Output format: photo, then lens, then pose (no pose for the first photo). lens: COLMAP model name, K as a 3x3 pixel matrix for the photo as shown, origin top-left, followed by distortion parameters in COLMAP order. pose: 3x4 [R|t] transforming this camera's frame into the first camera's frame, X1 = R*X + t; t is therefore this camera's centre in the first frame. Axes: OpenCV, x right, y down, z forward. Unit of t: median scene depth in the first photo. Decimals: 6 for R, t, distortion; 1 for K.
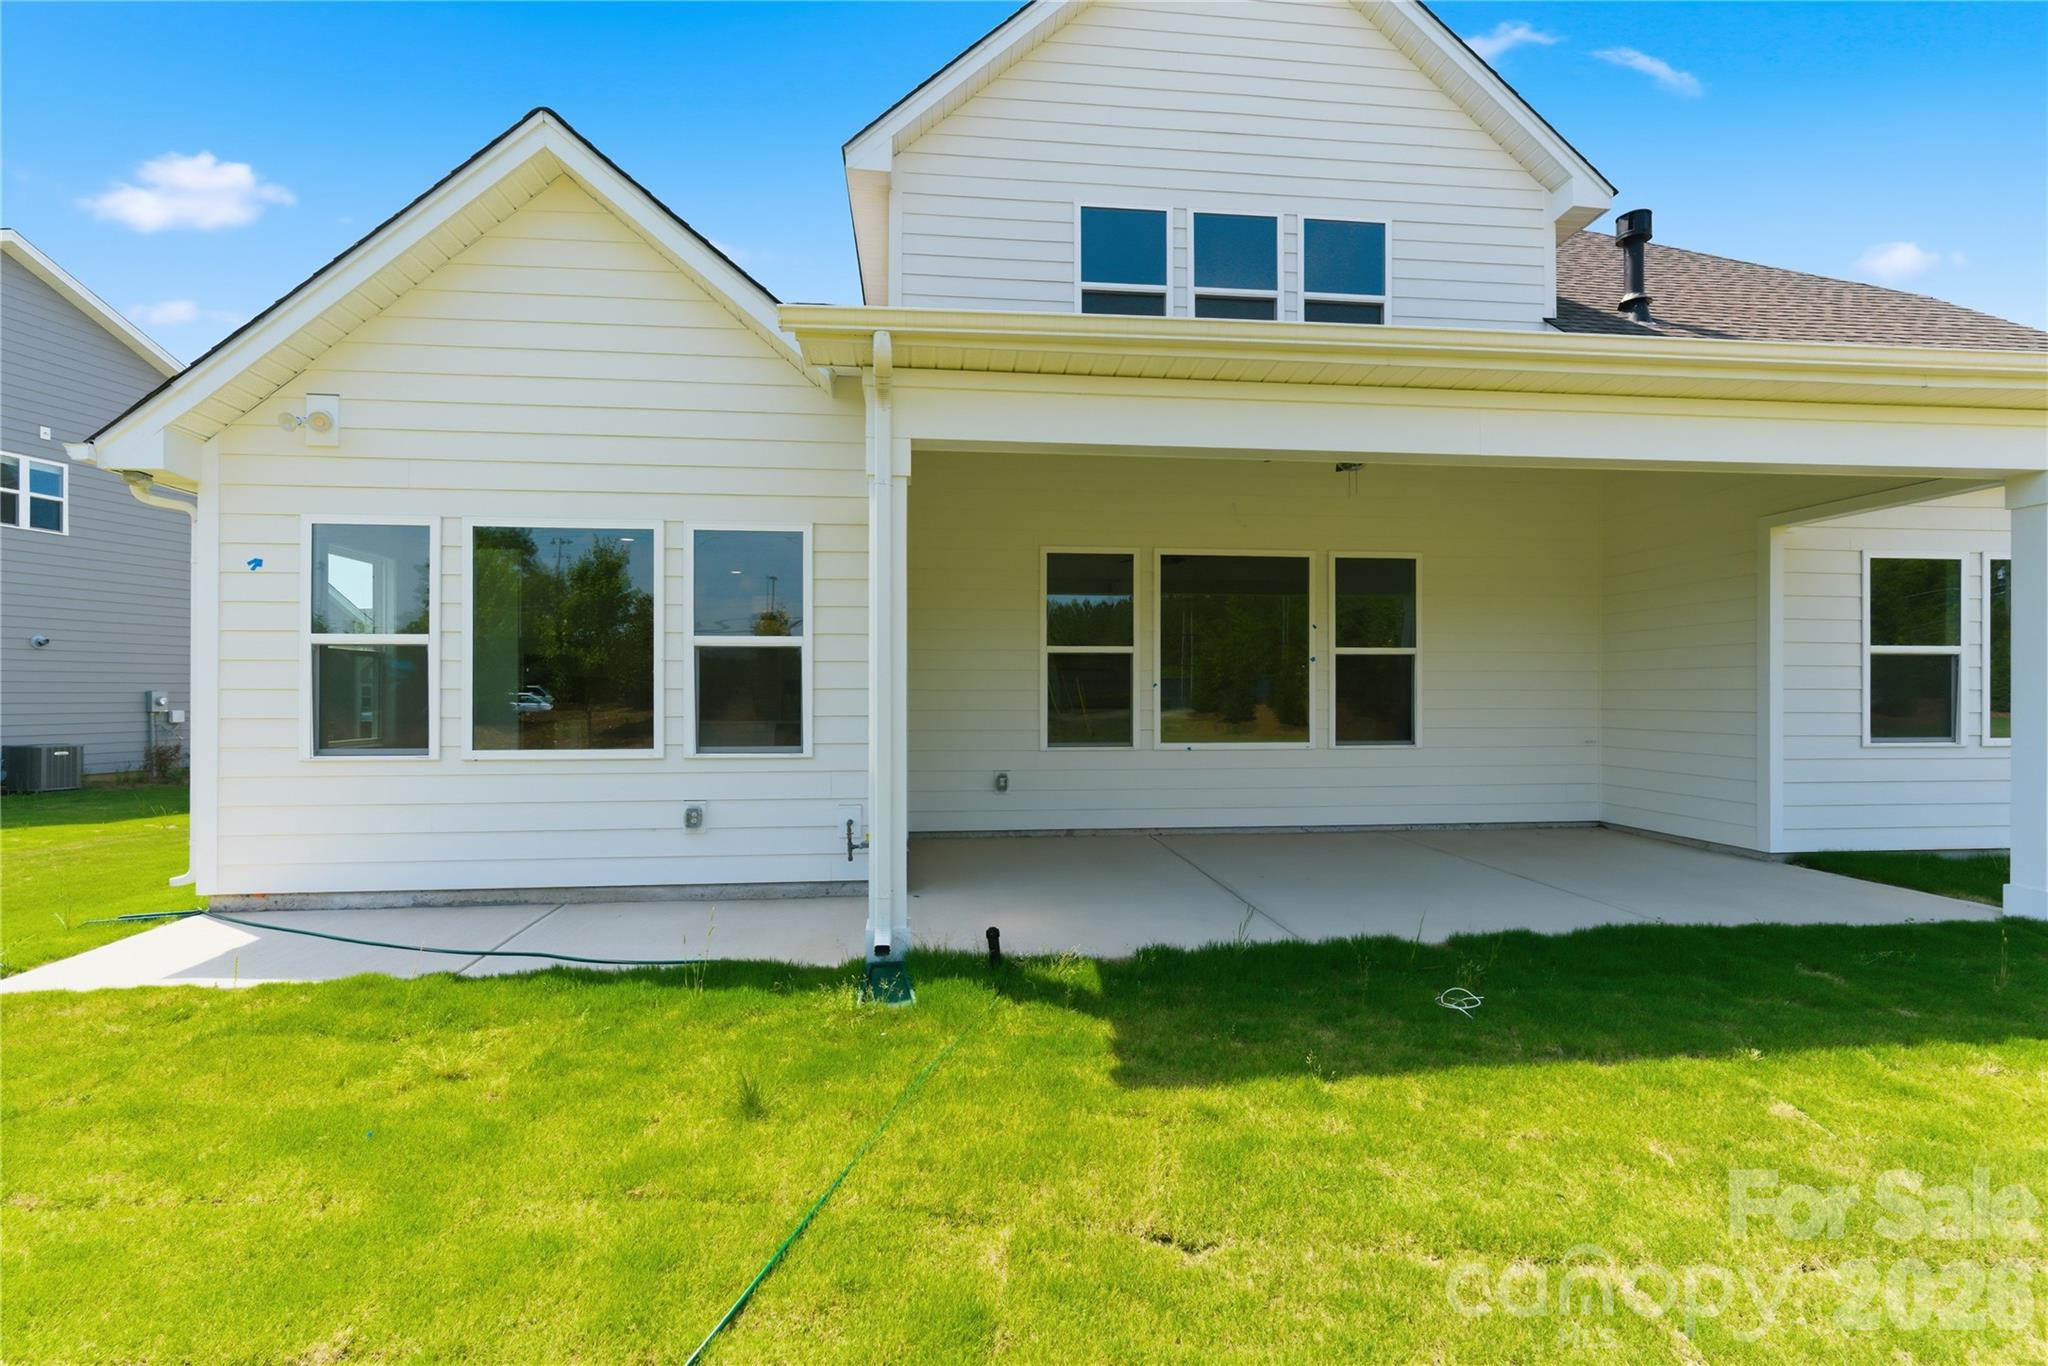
lens RADIAL K [[947.2, 0, 1026.3], [0, 947.2, 693.8], [0, 0, 1]] dist [0.001878, 0.000207]
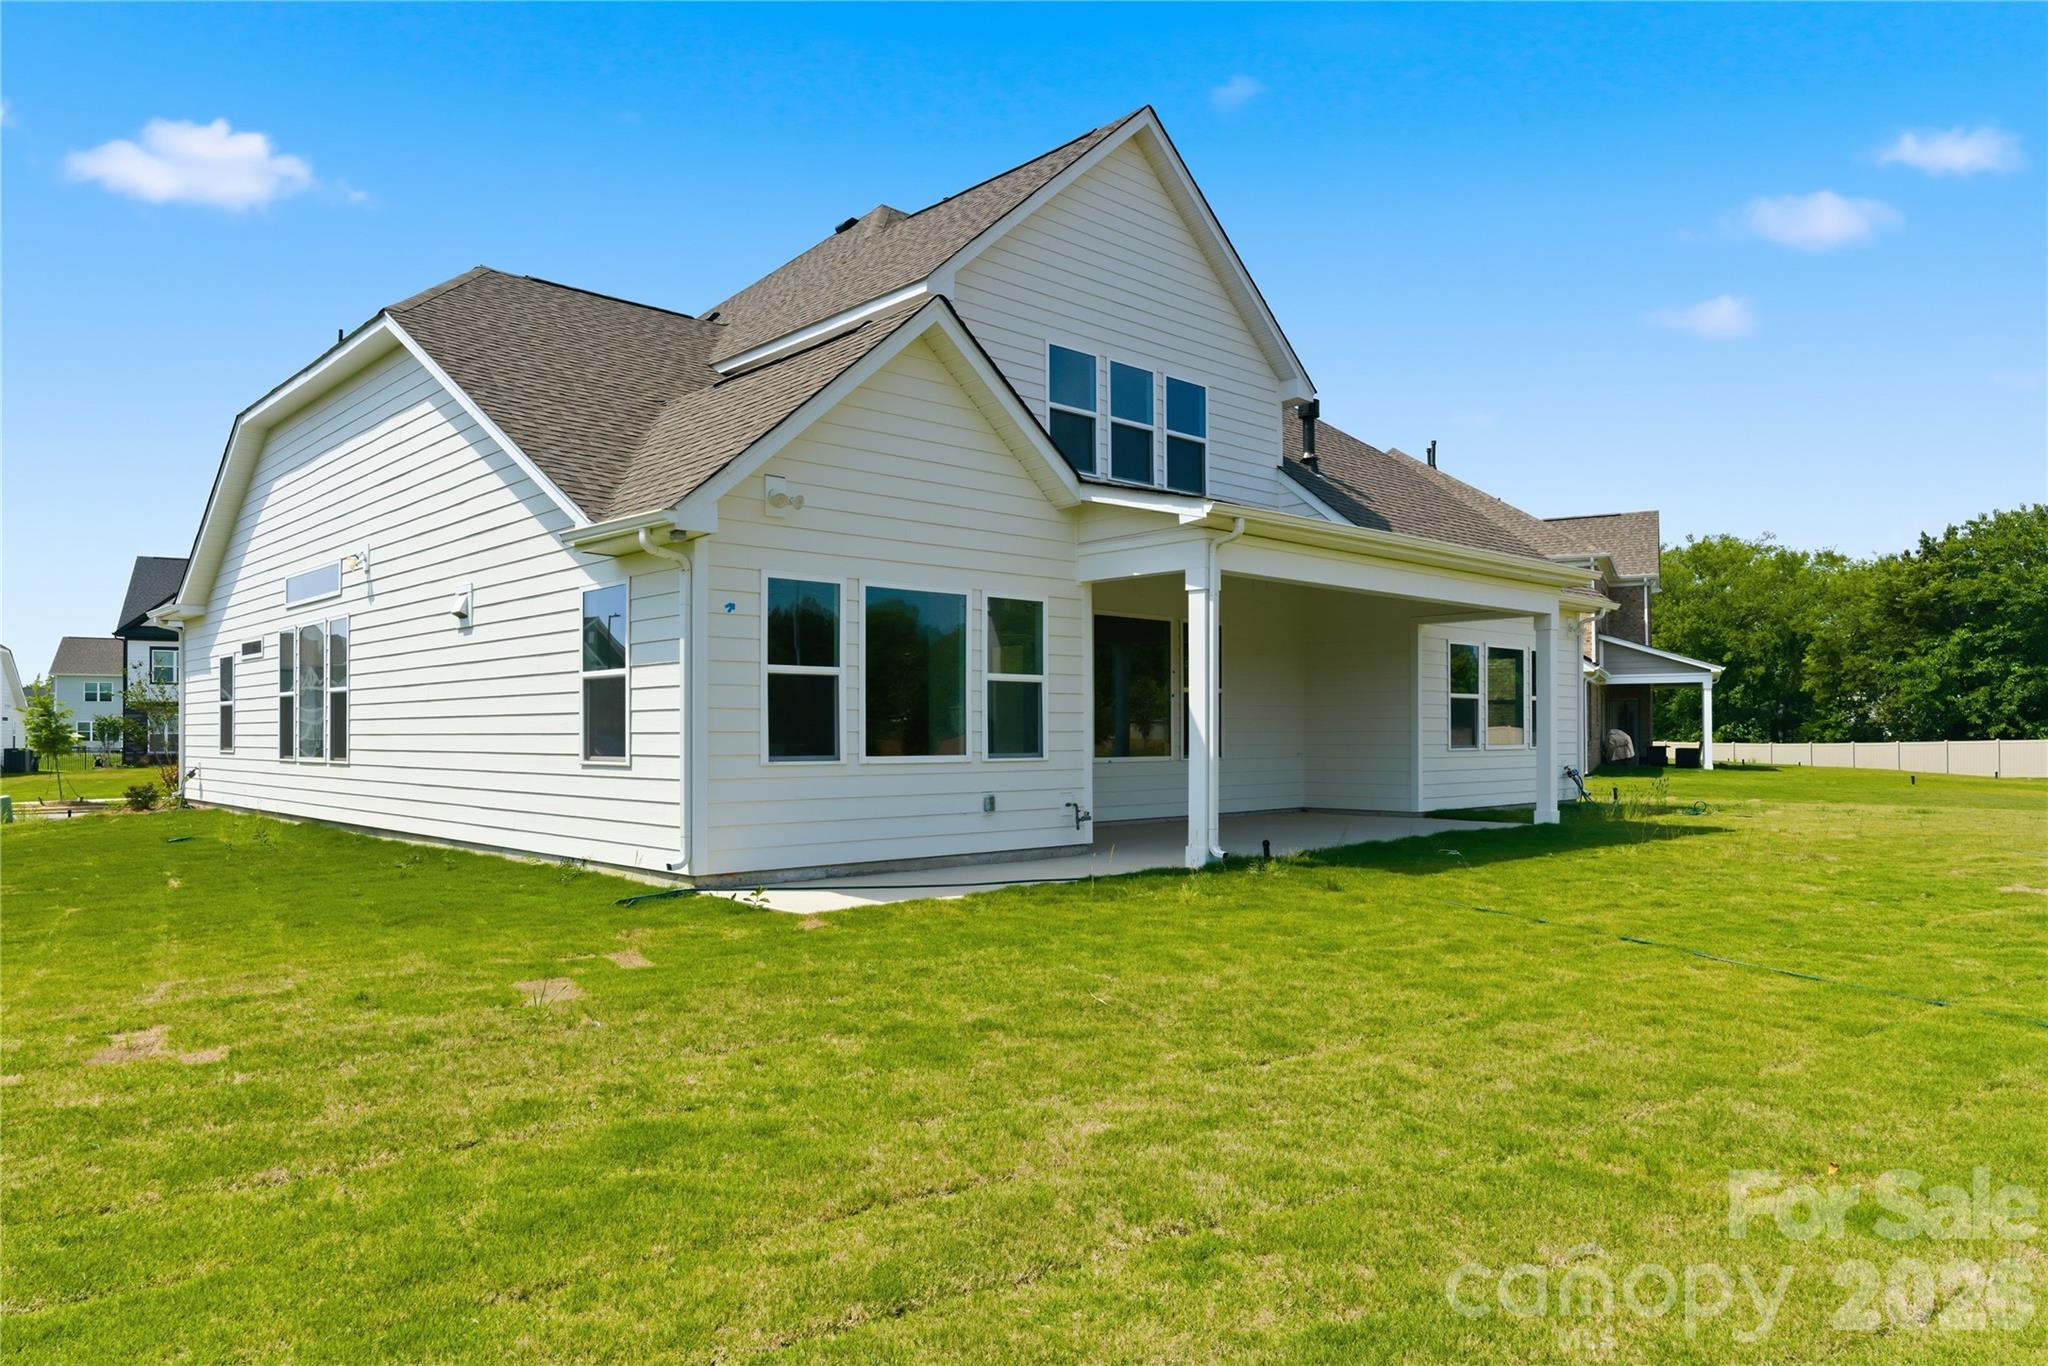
lens RADIAL K [[1315.7, 0, 1024.9], [0, 1315.7, 709.4], [0, 0, 1]] dist [-0.005131, -0.000599]
pose [[0.798619, 0.009492, 0.601762, -1.216316], [0.002032, 0.999827, -0.018468, 0.023057], [-0.601833, 0.015972, 0.798462, -0.476330]]
